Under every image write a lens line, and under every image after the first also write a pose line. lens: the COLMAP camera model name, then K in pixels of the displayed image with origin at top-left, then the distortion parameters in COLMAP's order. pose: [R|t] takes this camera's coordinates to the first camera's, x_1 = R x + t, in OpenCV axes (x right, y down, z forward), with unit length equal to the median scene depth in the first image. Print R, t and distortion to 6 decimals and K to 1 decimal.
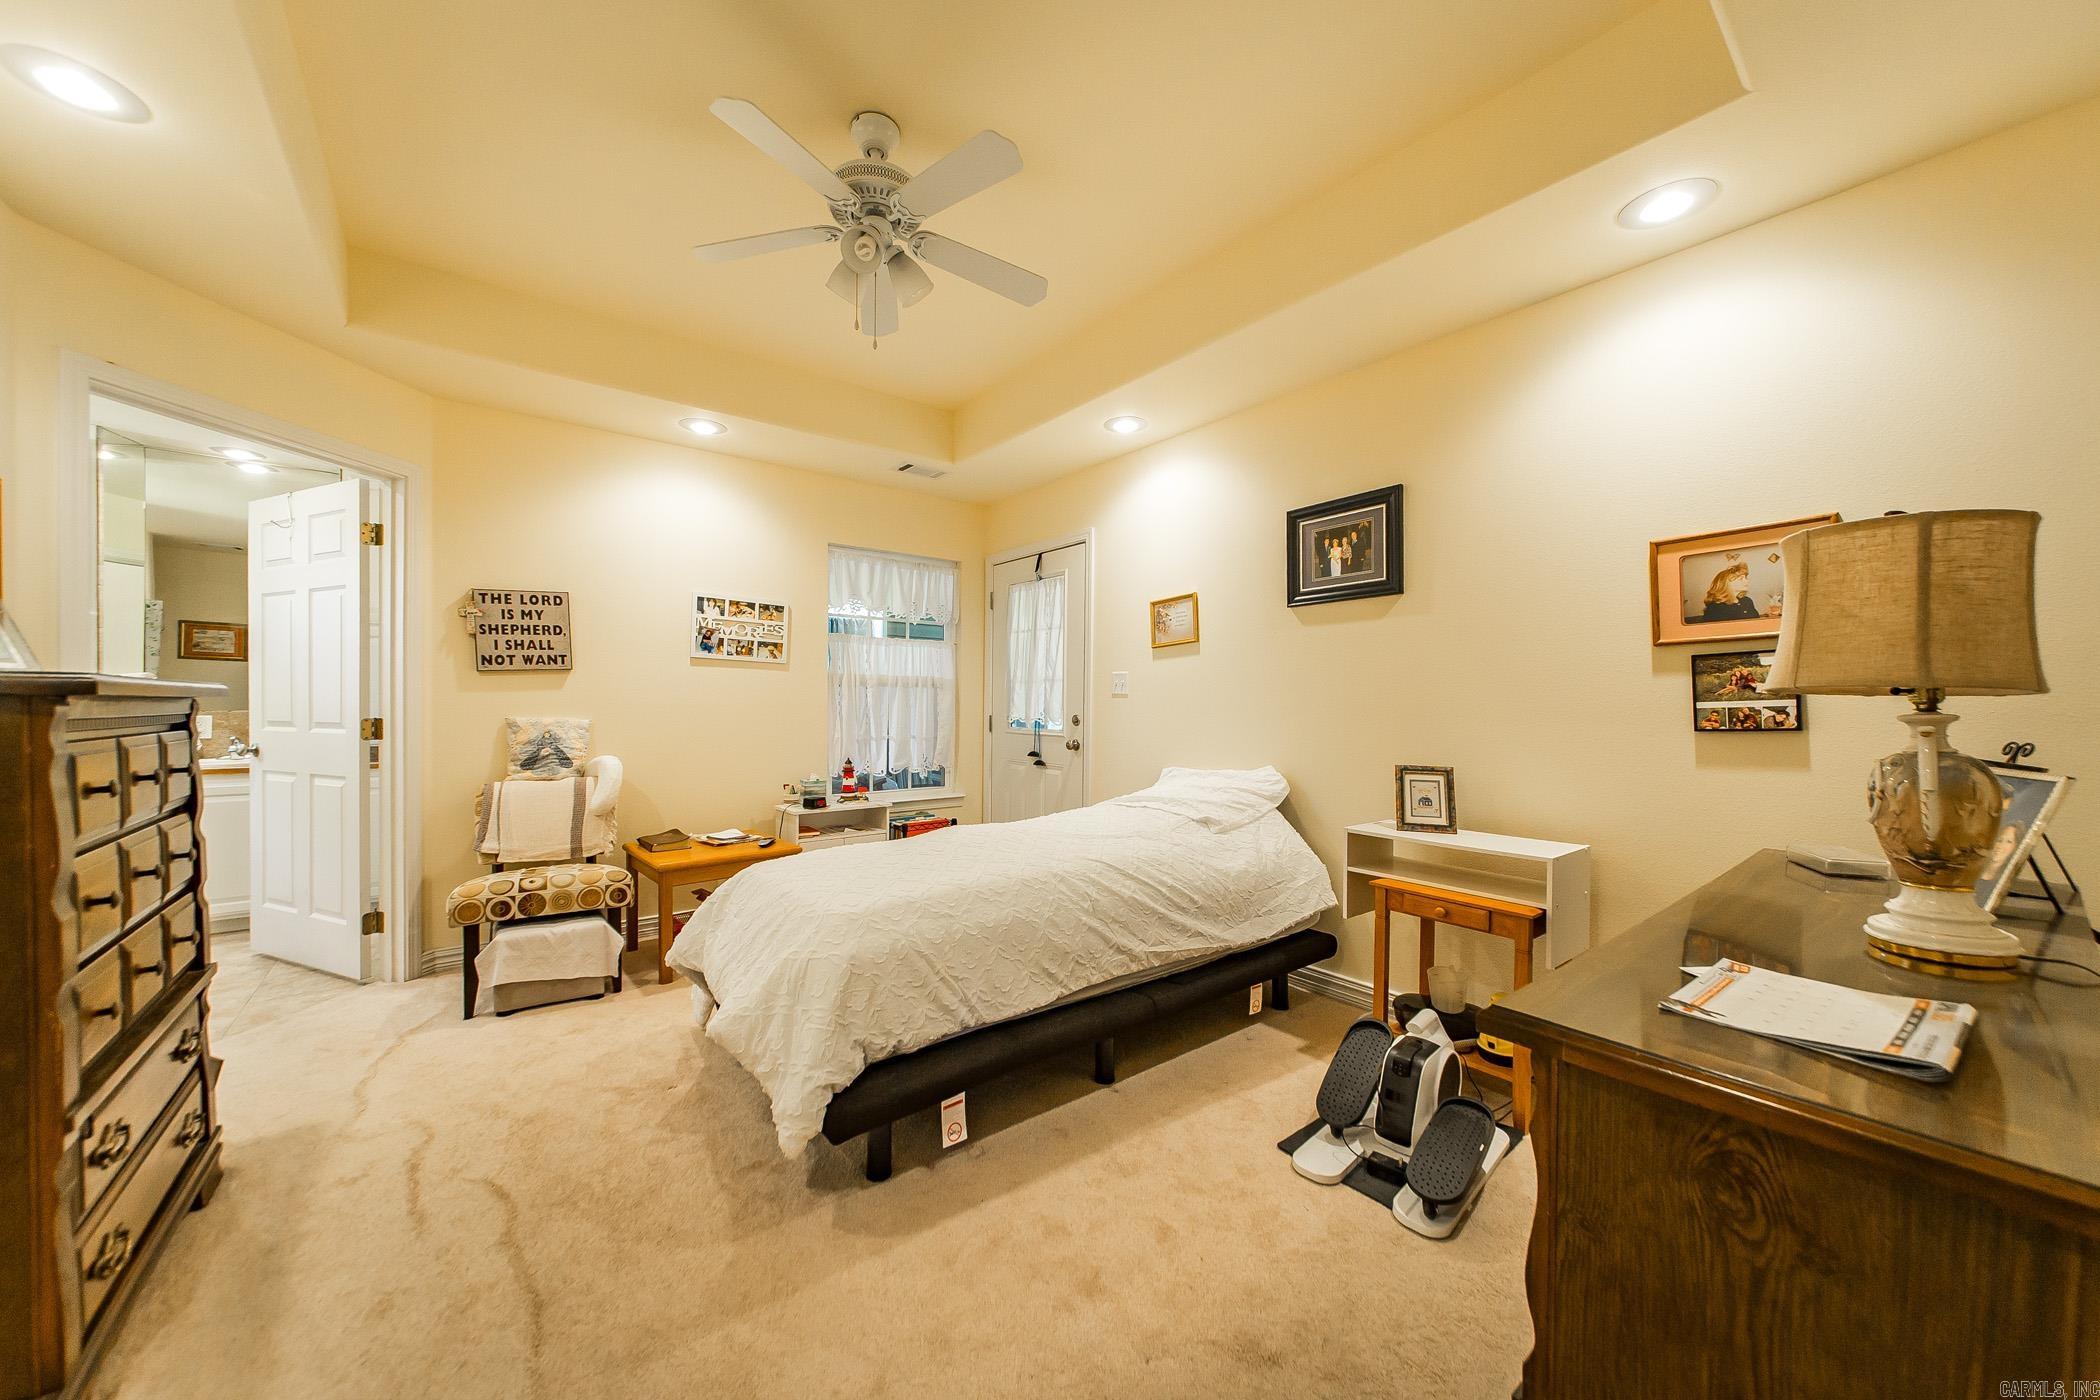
lens RADIAL K [[749.6, 0, 1033.5], [0, 749.6, 709.6], [0, 0, 1]] dist [0.006813, -0.000190]
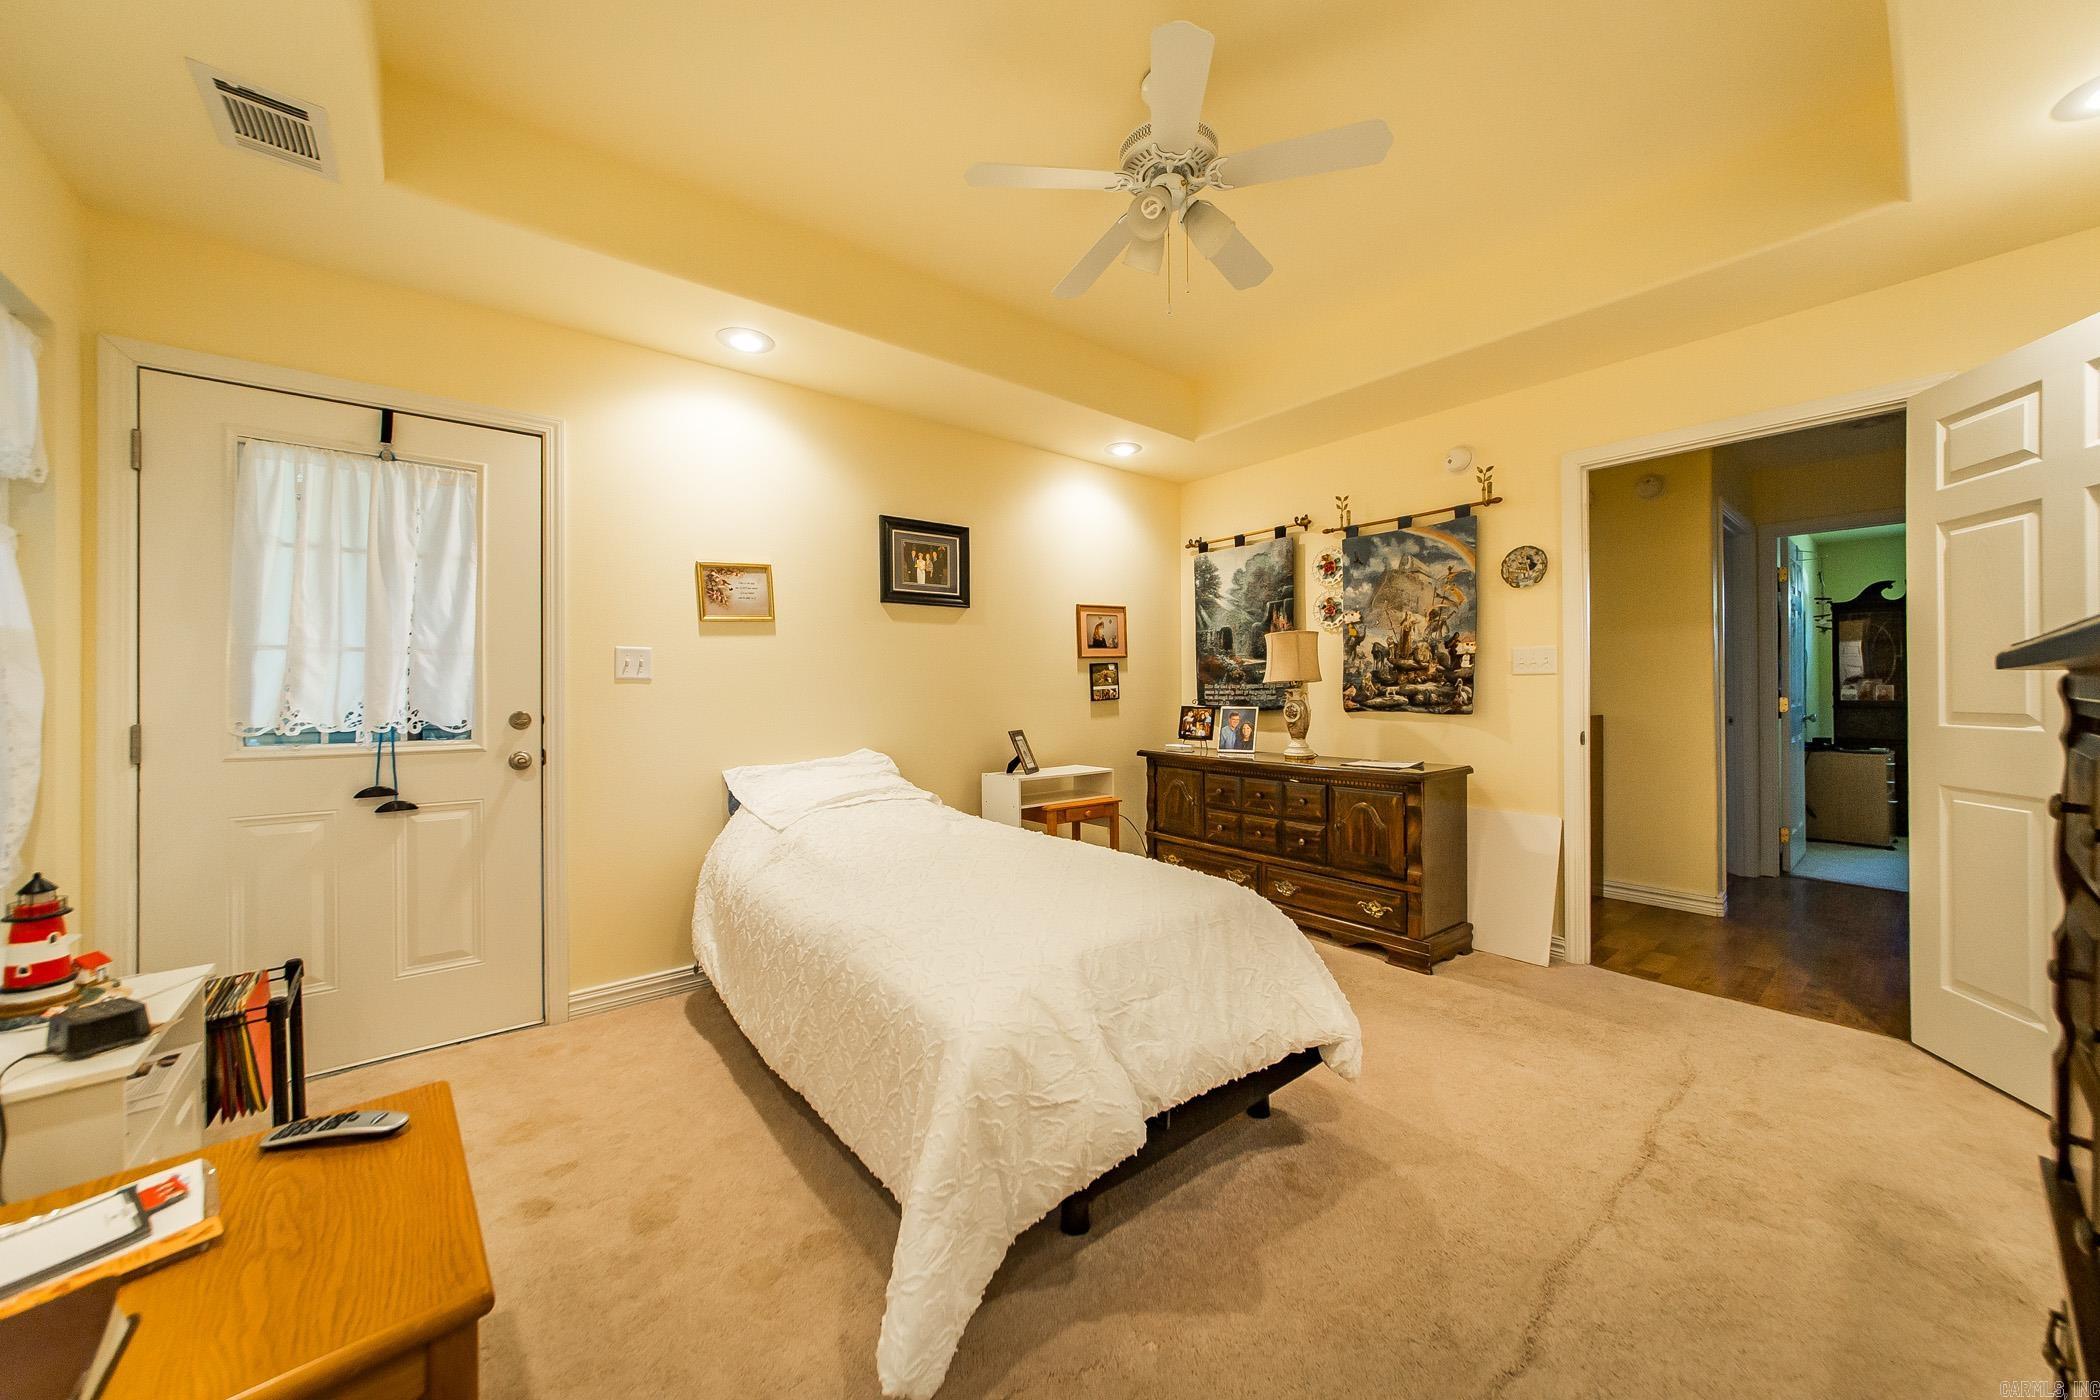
lens RADIAL K [[749.6, 0, 1047.9], [0, 749.6, 694.0], [0, 0, 1]] dist [0.006813, -0.000190]
pose [[-0.033803, -0.002844, 0.999424, -0.812658], [0.022087, 0.999750, 0.003591, 0.000037], [-0.999184, 0.022195, -0.033732, 0.841297]]
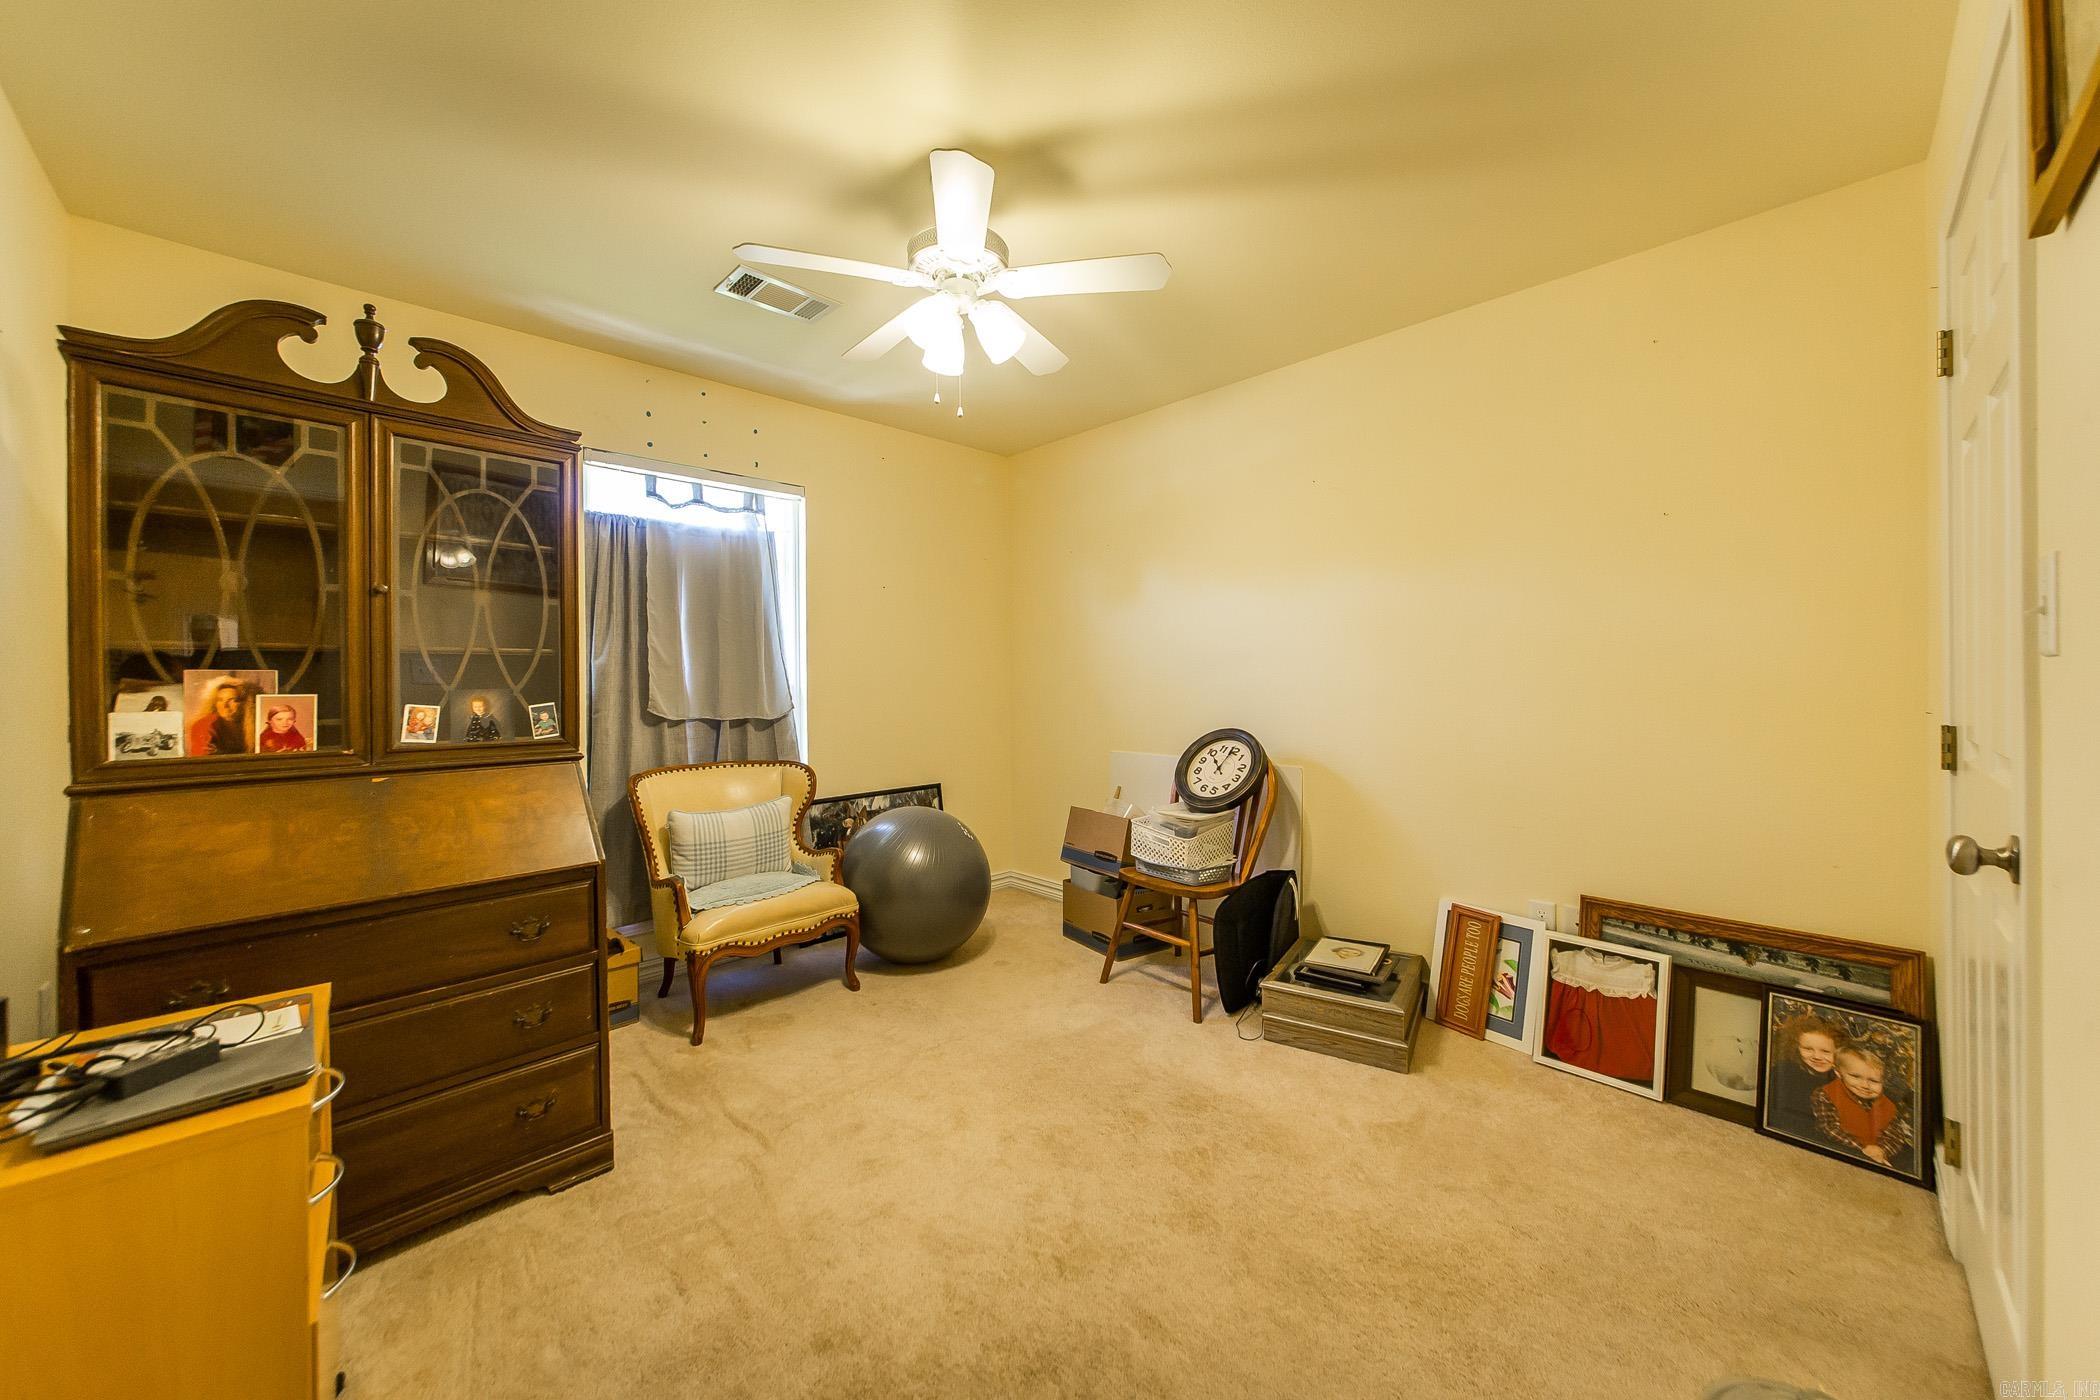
lens RADIAL K [[749.6, 0, 1045.4], [0, 749.6, 688.2], [0, 0, 1]] dist [0.006813, -0.000190]
pose [[-0.995444, -0.000524, -0.095350, 0.485374], [-0.001869, 0.999900, 0.014020, 0.018400], [0.095333, 0.014134, -0.995345, -0.686326]]
